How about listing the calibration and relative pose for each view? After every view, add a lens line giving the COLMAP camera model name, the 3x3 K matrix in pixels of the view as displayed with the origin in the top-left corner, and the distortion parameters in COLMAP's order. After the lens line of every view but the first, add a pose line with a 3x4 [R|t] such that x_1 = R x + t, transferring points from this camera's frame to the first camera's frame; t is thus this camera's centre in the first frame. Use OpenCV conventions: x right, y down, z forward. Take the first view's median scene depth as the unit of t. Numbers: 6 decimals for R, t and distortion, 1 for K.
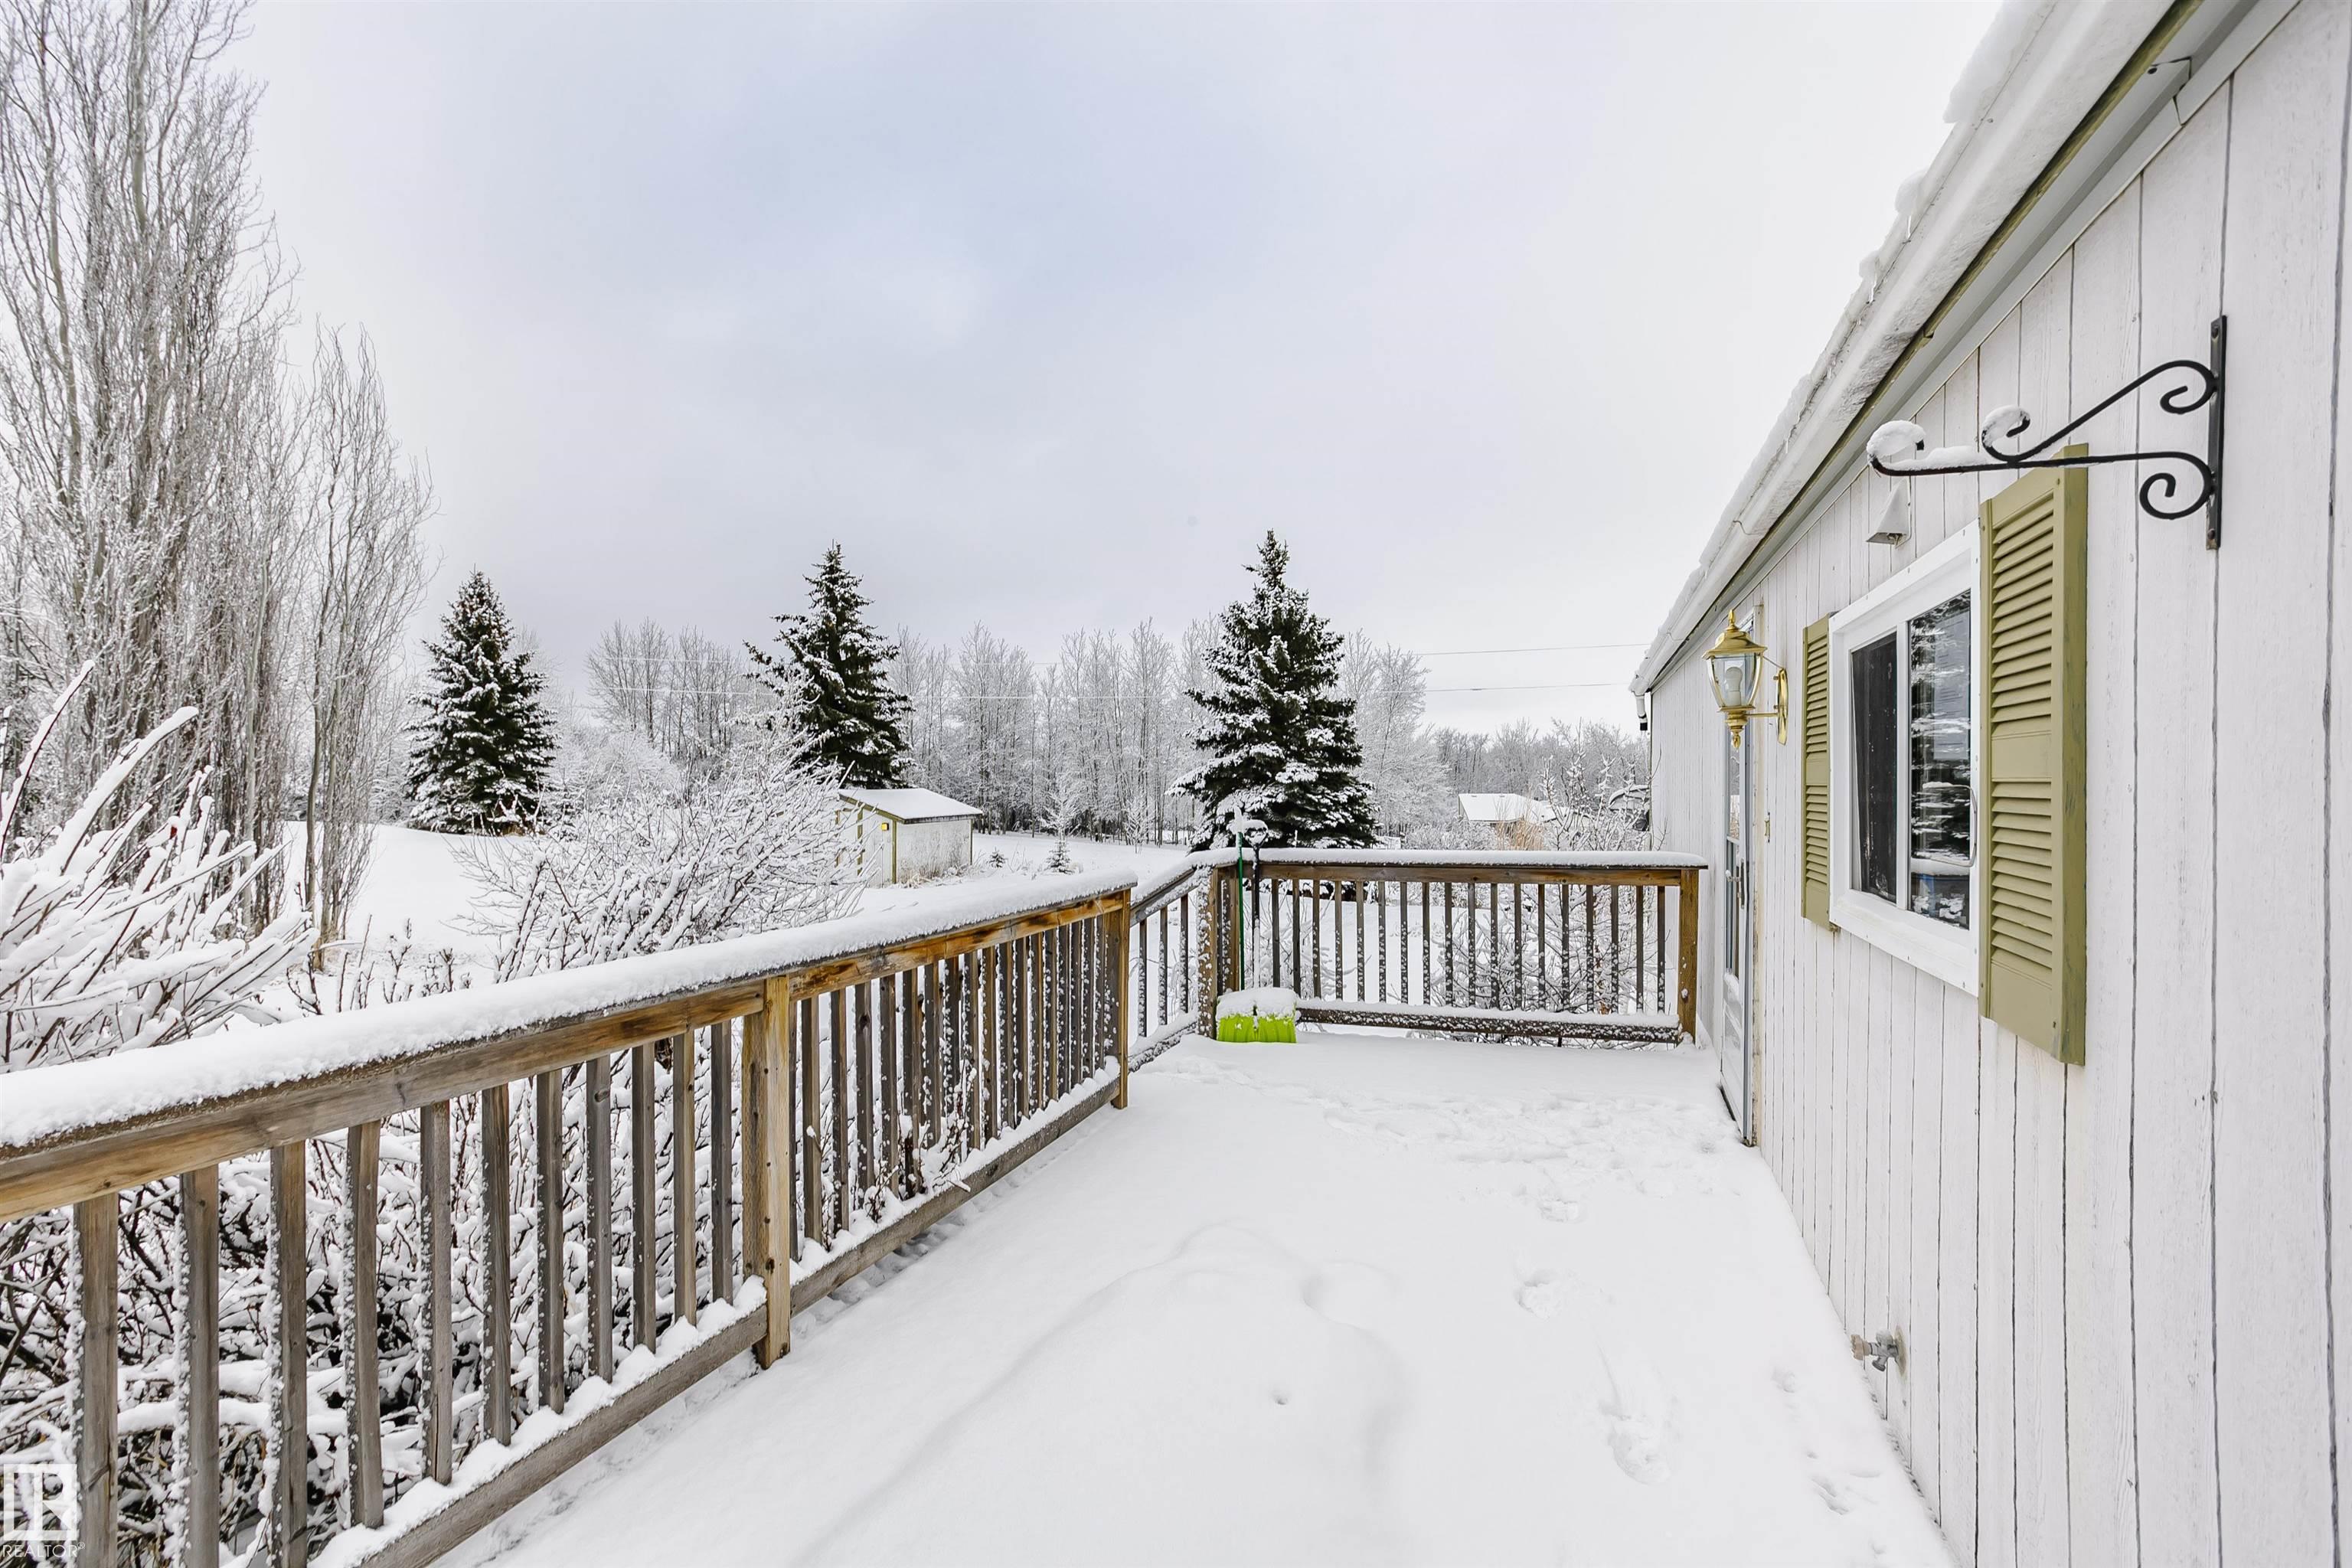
lens RADIAL K [[1149.0, 0, 1157.2], [0, 1149.0, 780.6], [0, 0, 1]] dist [-0.021479, 0.016642]
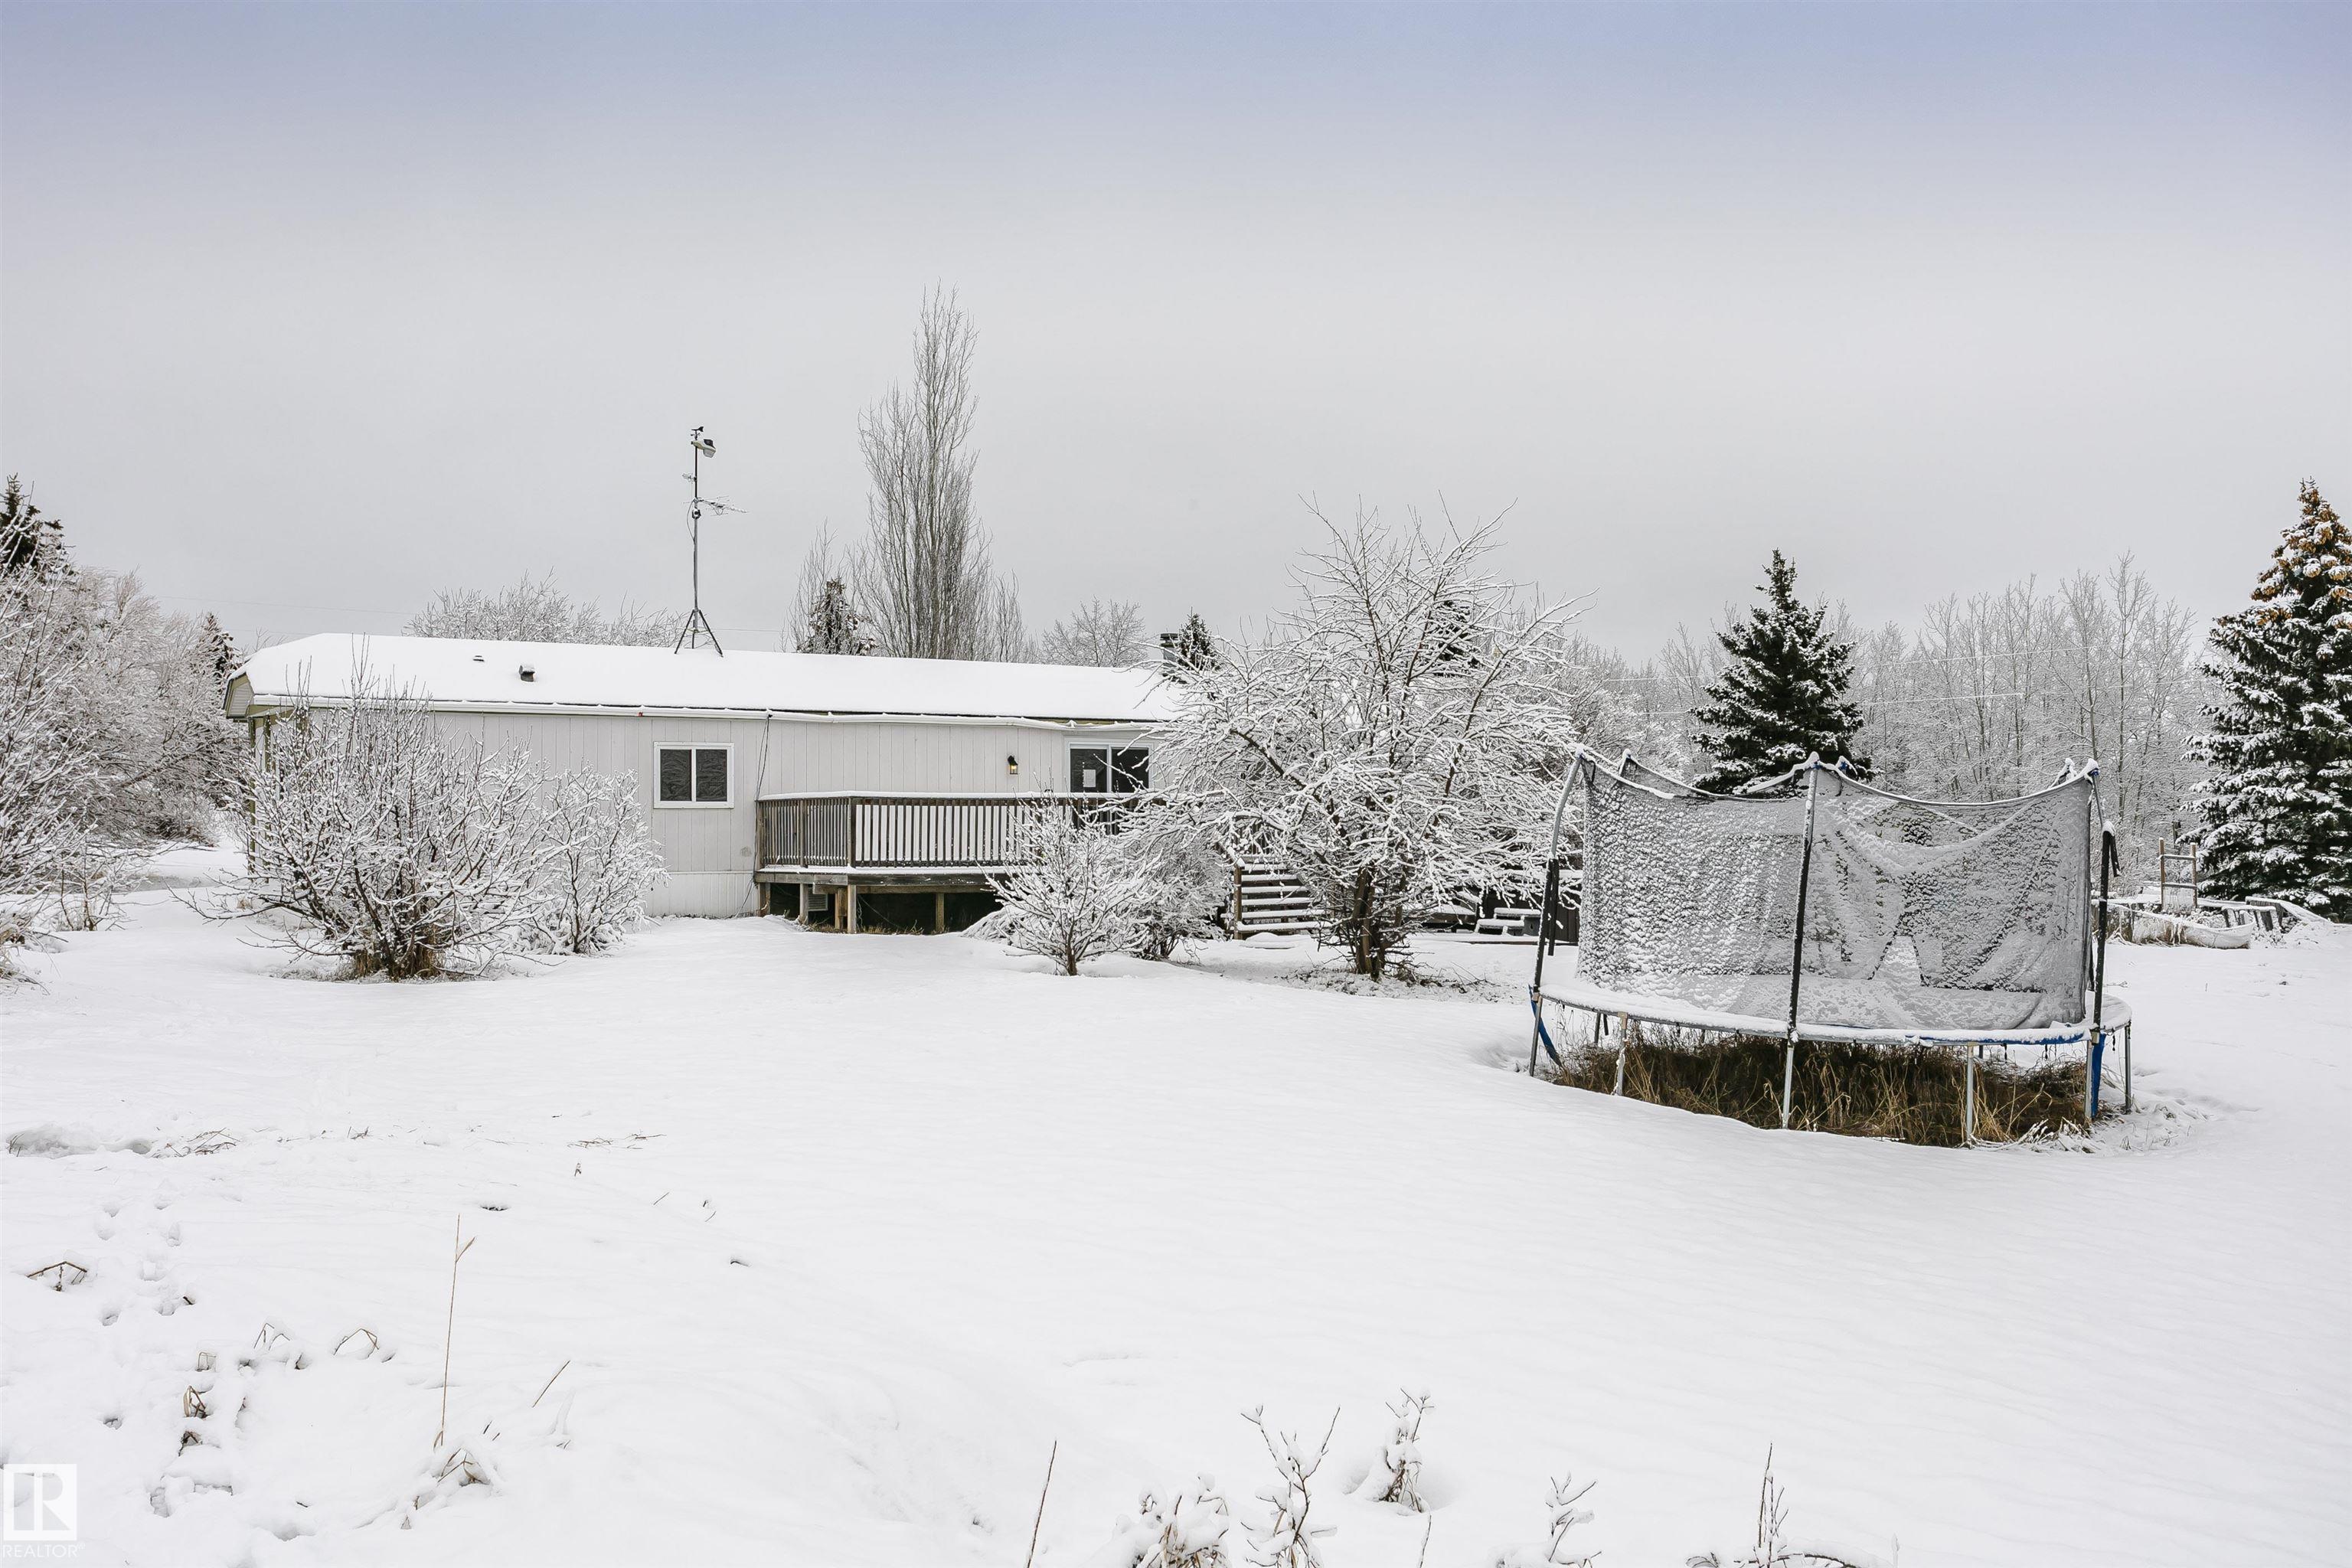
lens RADIAL K [[1985.1, 0, 1179.9], [0, 1985.1, 781.0], [0, 0, 1]] dist [0.002583, 0.011047]
pose [[0.800132, -0.008443, -0.599764, 0.752849], [0.001599, 0.999927, -0.011943, 0.007767], [0.599822, 0.008597, 0.800088, -0.746602]]
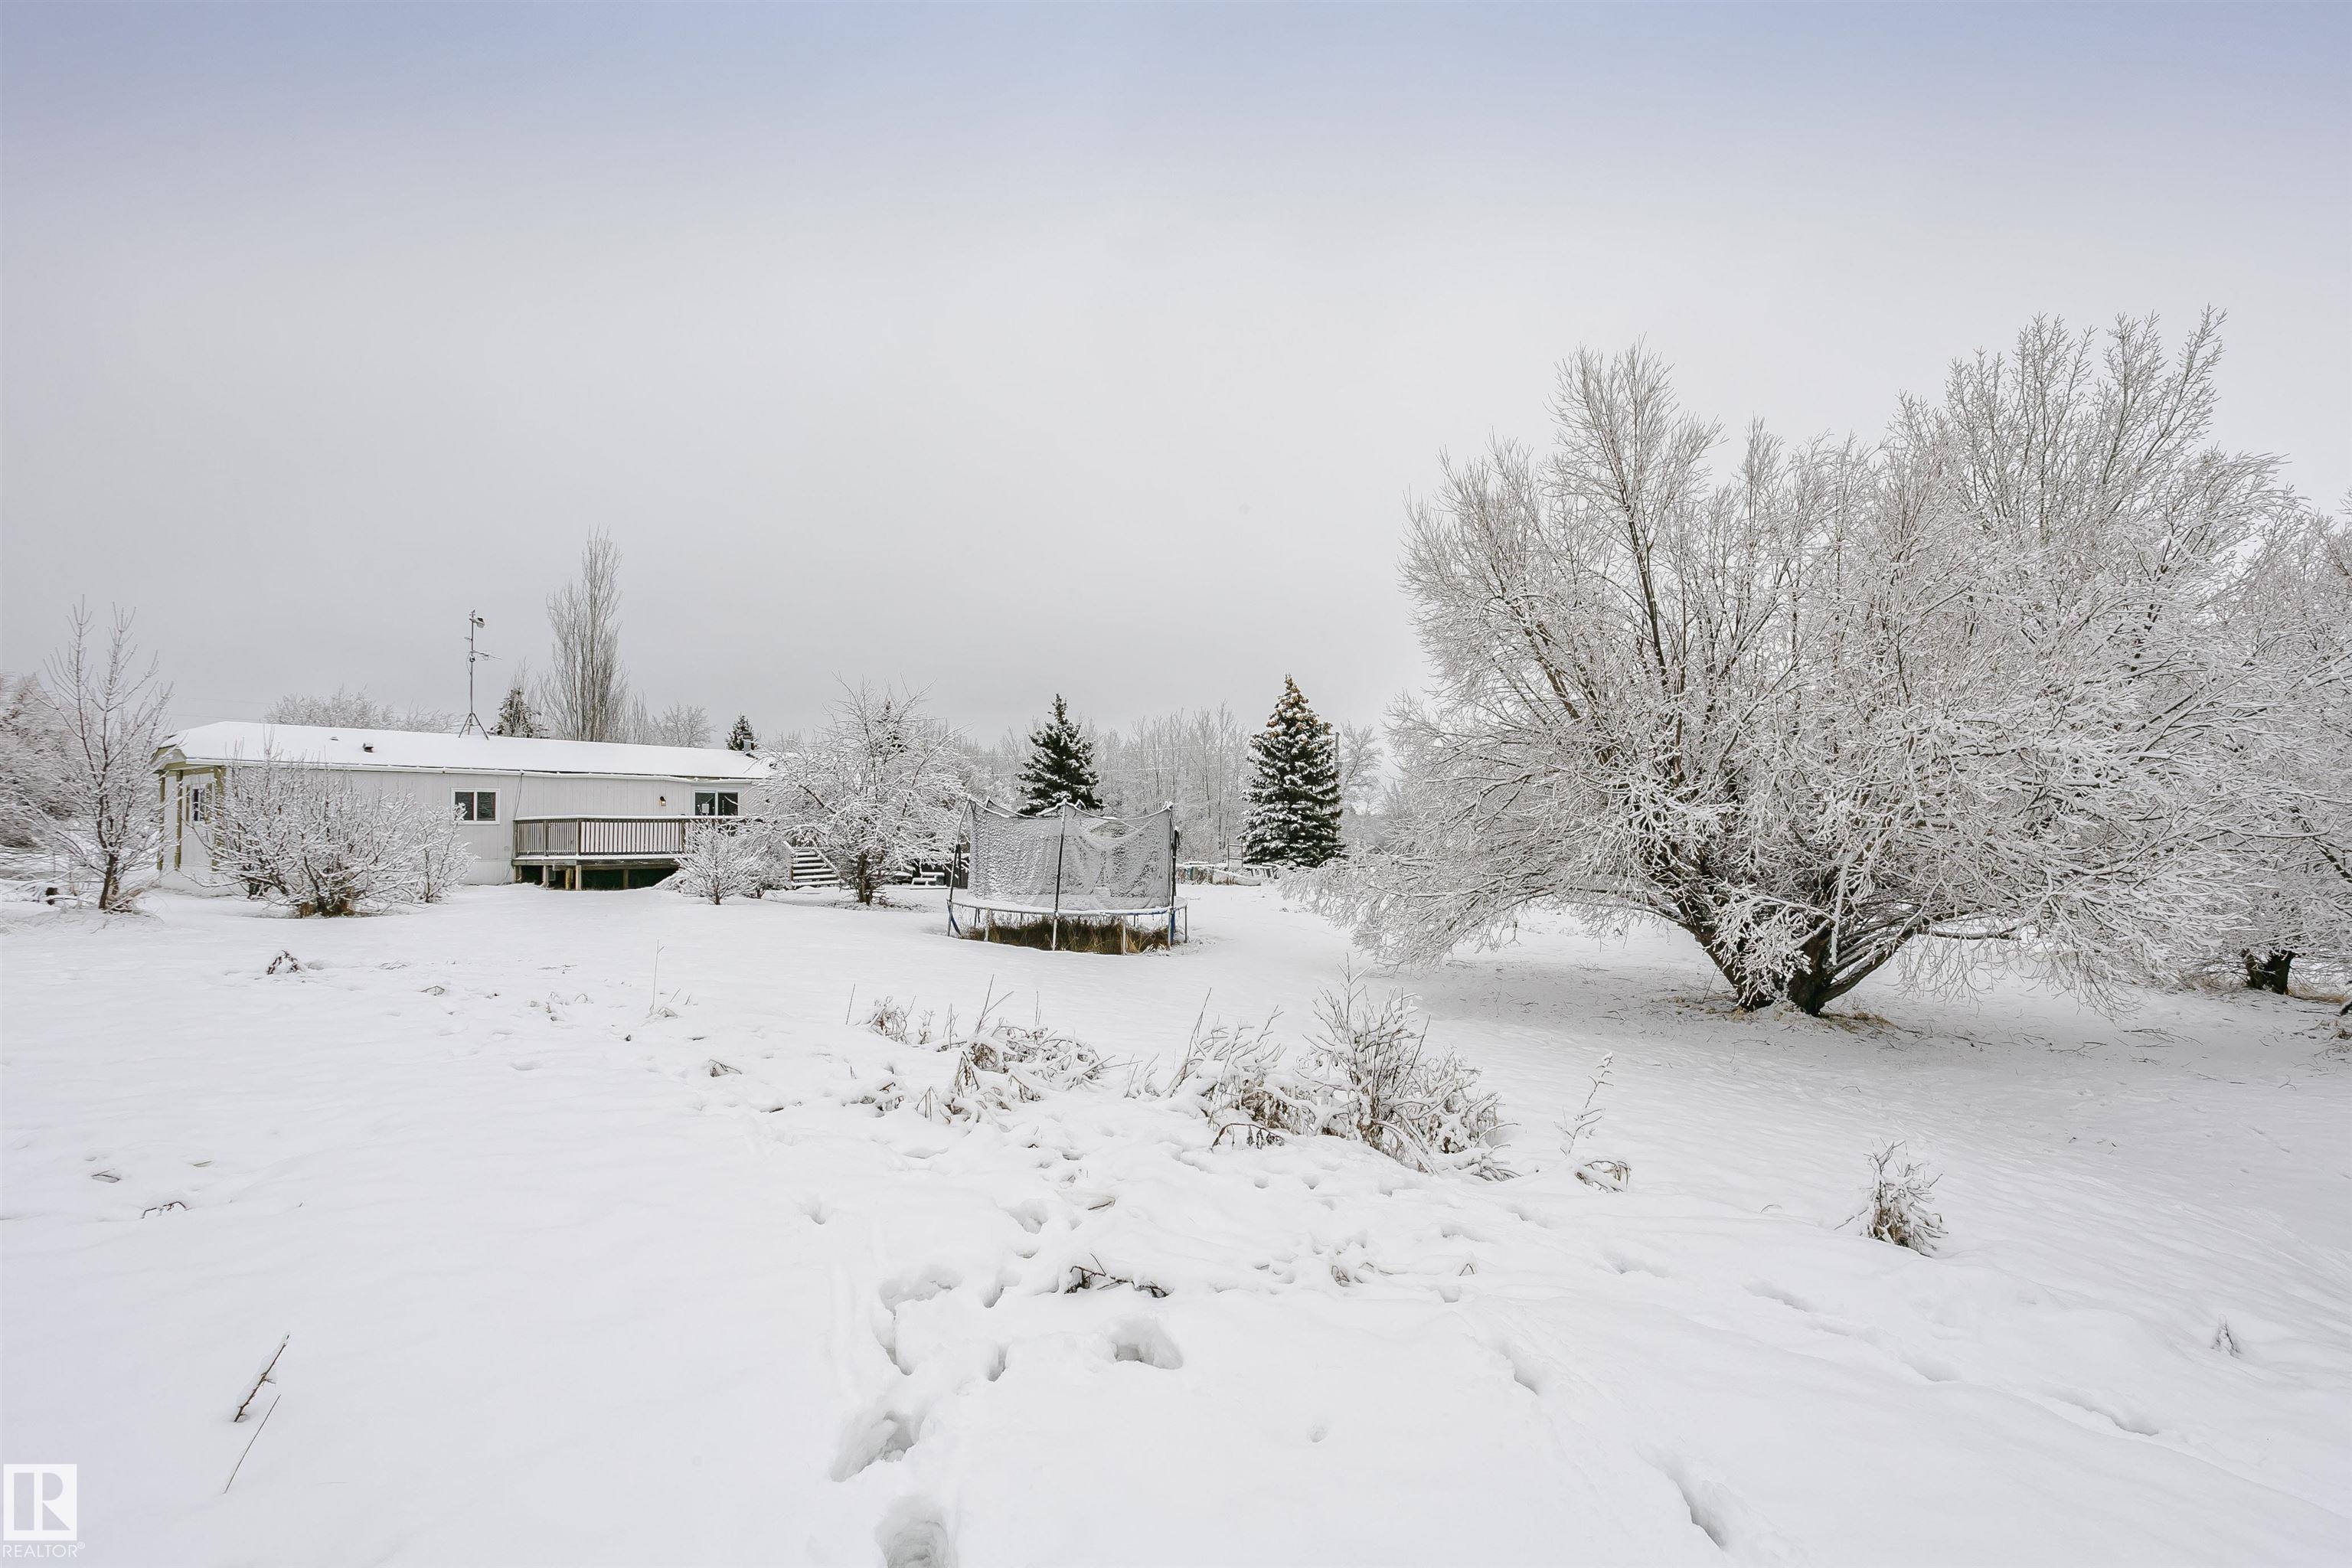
lens RADIAL K [[1149.0, 0, 1160.2], [0, 1149.0, 781.4], [0, 0, 1]] dist [-0.021479, 0.016642]
pose [[0.964957, -0.013776, -0.262046, 0.834124], [0.004693, 0.999367, -0.035256, 0.009717], [0.262366, 0.032791, 0.964411, -0.947182]]
